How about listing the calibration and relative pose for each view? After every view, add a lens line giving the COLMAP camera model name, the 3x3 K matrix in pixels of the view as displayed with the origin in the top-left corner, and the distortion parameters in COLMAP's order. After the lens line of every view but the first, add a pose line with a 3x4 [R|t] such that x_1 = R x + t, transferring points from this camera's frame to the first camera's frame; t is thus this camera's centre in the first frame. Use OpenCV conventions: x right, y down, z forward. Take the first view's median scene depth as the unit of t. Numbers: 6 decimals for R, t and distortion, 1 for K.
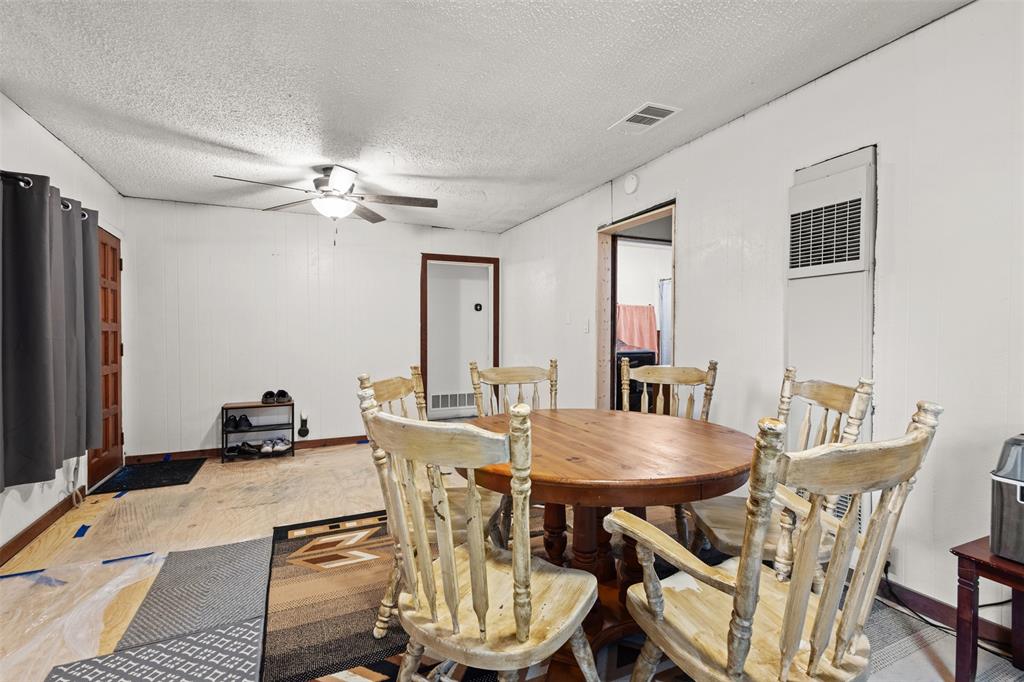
lens RADIAL K [[471.9, 0, 512.0], [0, 471.9, 341.0], [0, 0, 1]] dist [0.005920, 0.000072]
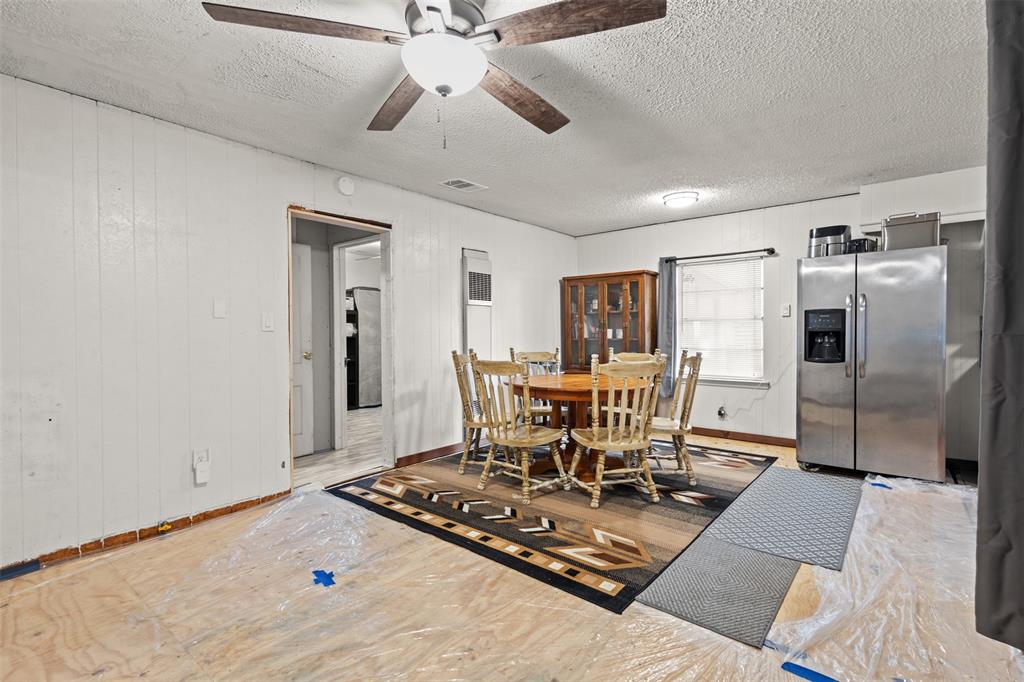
lens RADIAL K [[474.4, 0, 508.6], [0, 474.4, 334.6], [0, 0, 1]] dist [0.005658, 0.000146]
pose [[-0.427909, 0.002457, 0.903818, -1.066400], [0.015968, 0.999861, 0.004841, -0.012560], [-0.903681, 0.016504, -0.427889, 1.450561]]
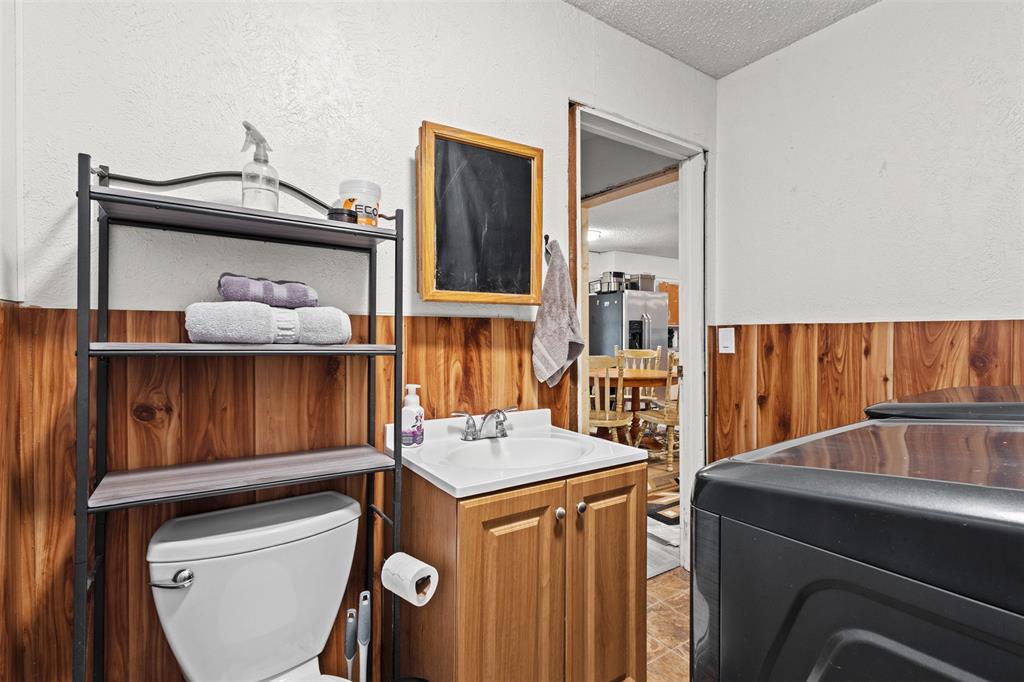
lens RADIAL K [[474.4, 0, 508.6], [0, 474.4, 334.6], [0, 0, 1]] dist [0.005658, 0.000146]
pose [[-0.988727, -0.000964, -0.149727, 0.779136], [-0.003680, 0.999834, 0.017862, -0.034406], [0.149685, 0.018212, -0.988566, 2.315738]]
